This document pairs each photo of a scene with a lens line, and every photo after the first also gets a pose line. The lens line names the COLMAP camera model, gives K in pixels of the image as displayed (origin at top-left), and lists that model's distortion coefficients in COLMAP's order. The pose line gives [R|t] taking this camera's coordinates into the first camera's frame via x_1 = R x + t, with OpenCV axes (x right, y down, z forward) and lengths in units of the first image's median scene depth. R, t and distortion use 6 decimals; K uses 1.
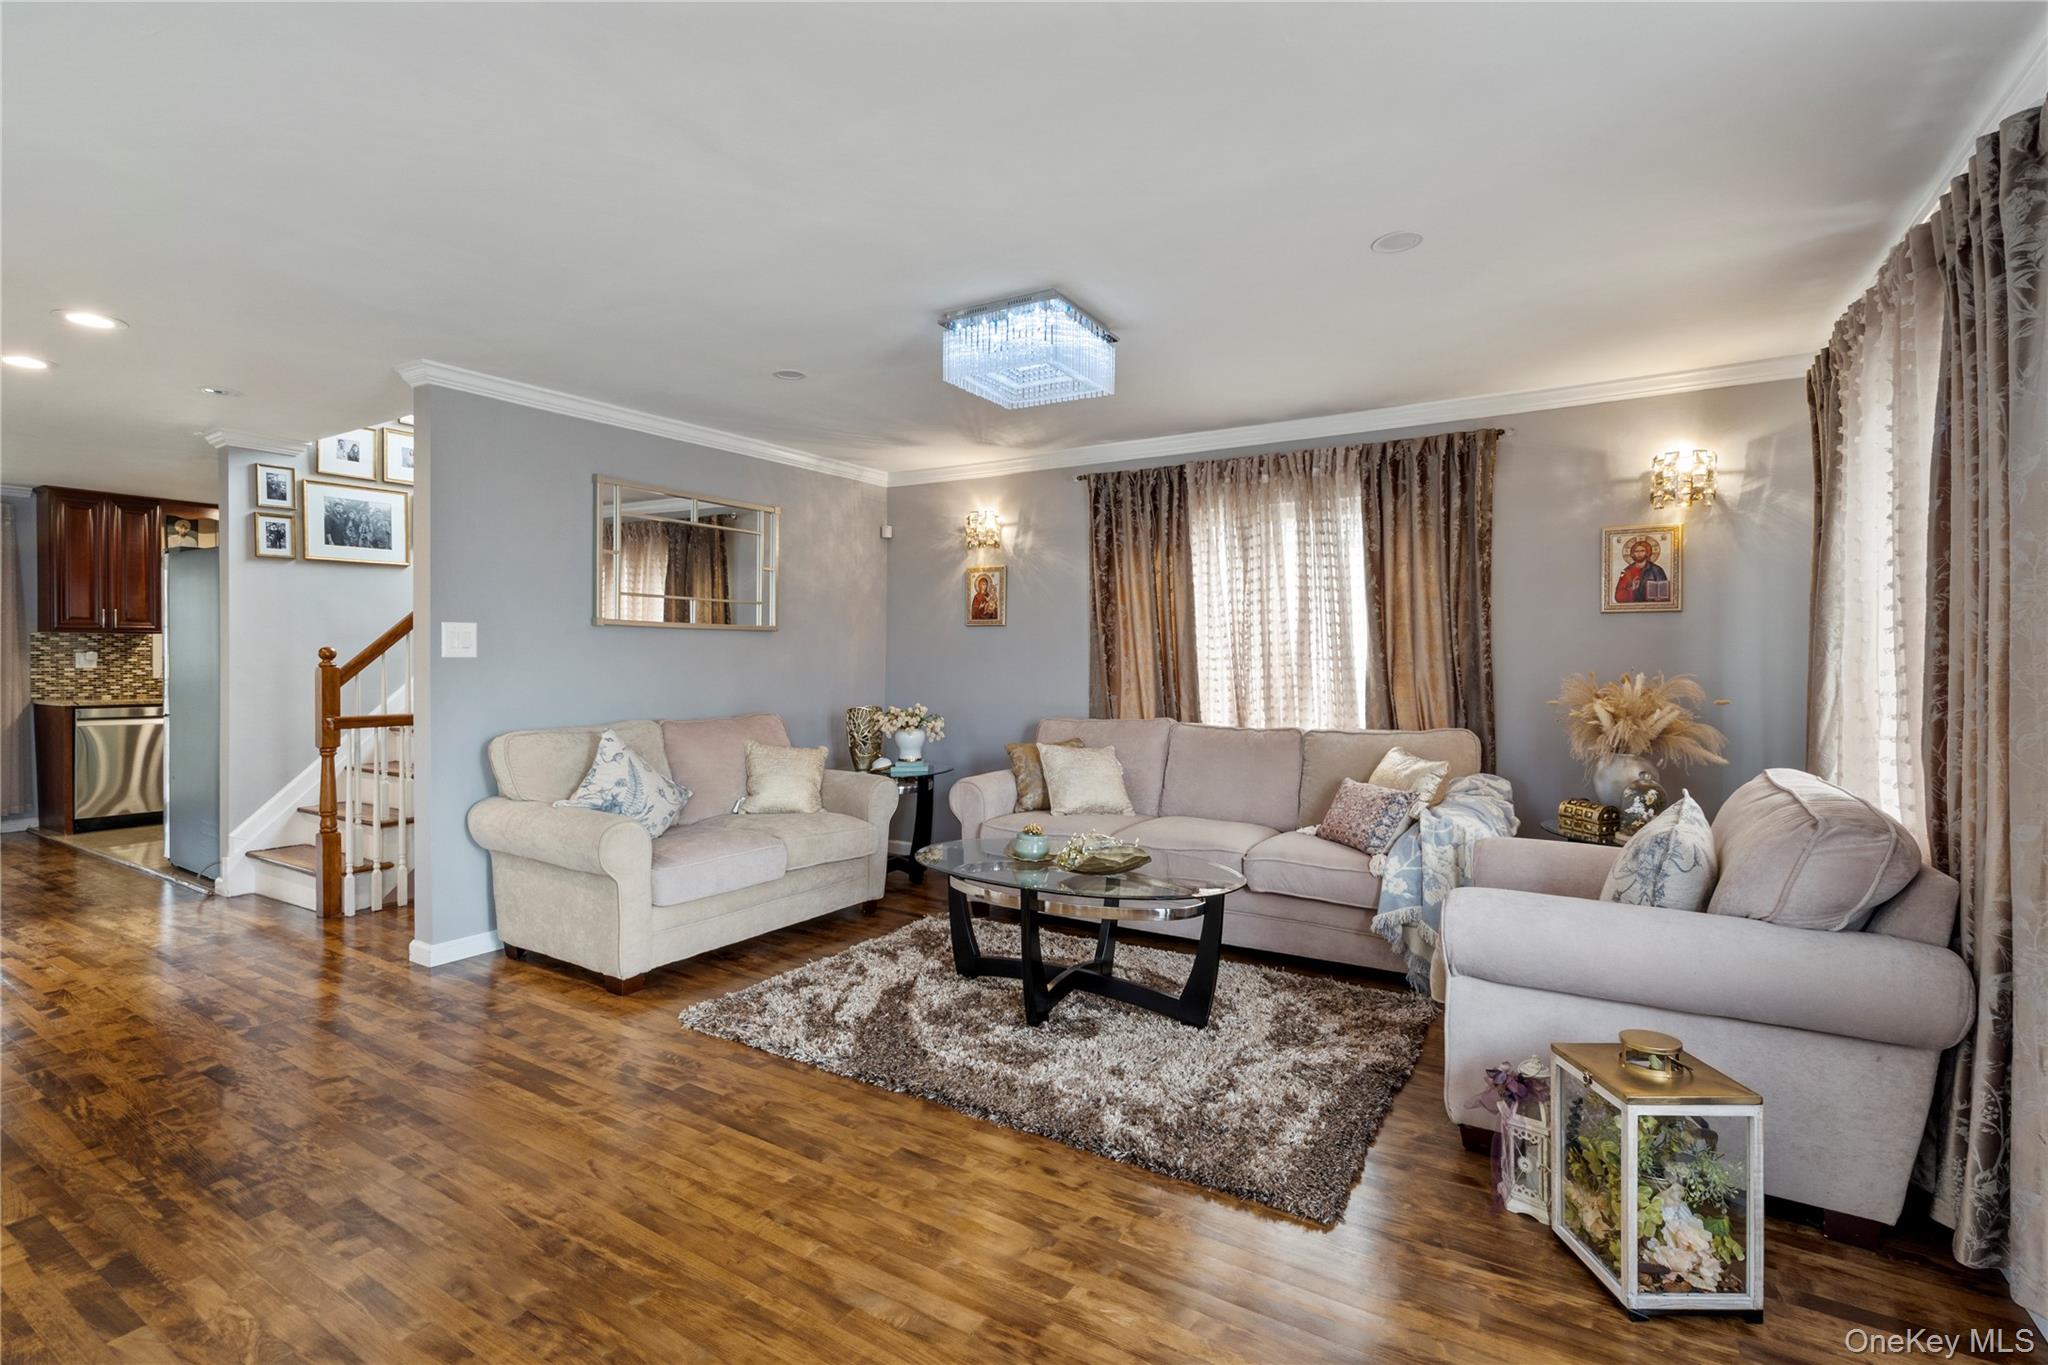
lens RADIAL K [[942.6, 0, 1020.9], [0, 942.6, 673.6], [0, 0, 1]] dist [-0.005772, 0.001954]
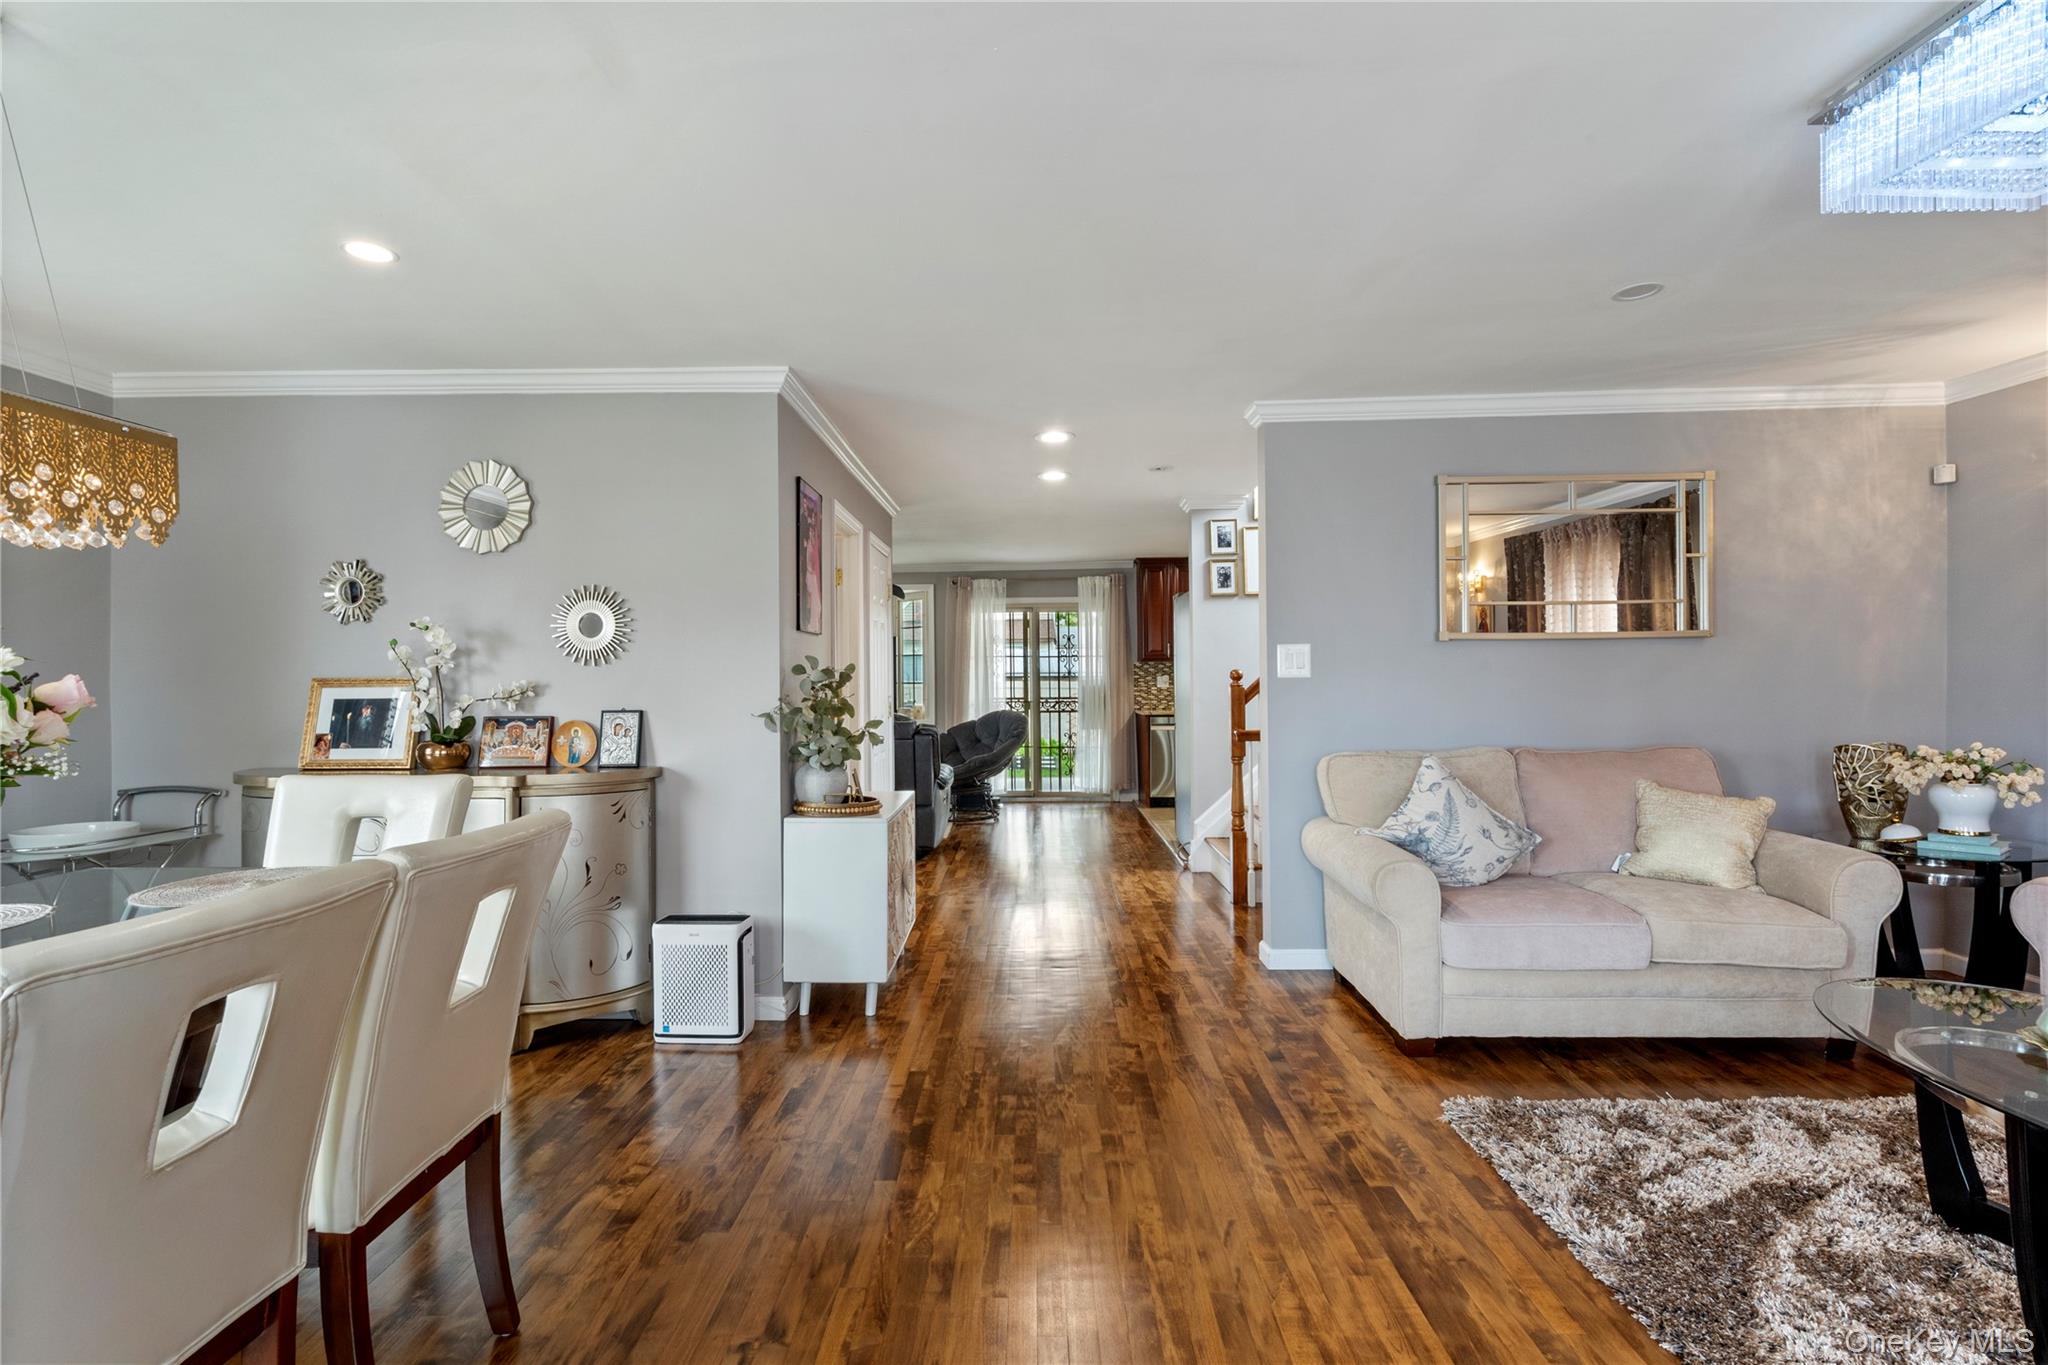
lens RADIAL K [[942.6, 0, 1012.0], [0, 942.6, 679.3], [0, 0, 1]] dist [-0.005772, 0.001954]
pose [[0.506569, -0.009681, -0.862145, 0.138208], [-0.001427, 0.999926, -0.012067, -0.002114], [0.862198, 0.007343, 0.506518, 0.199823]]
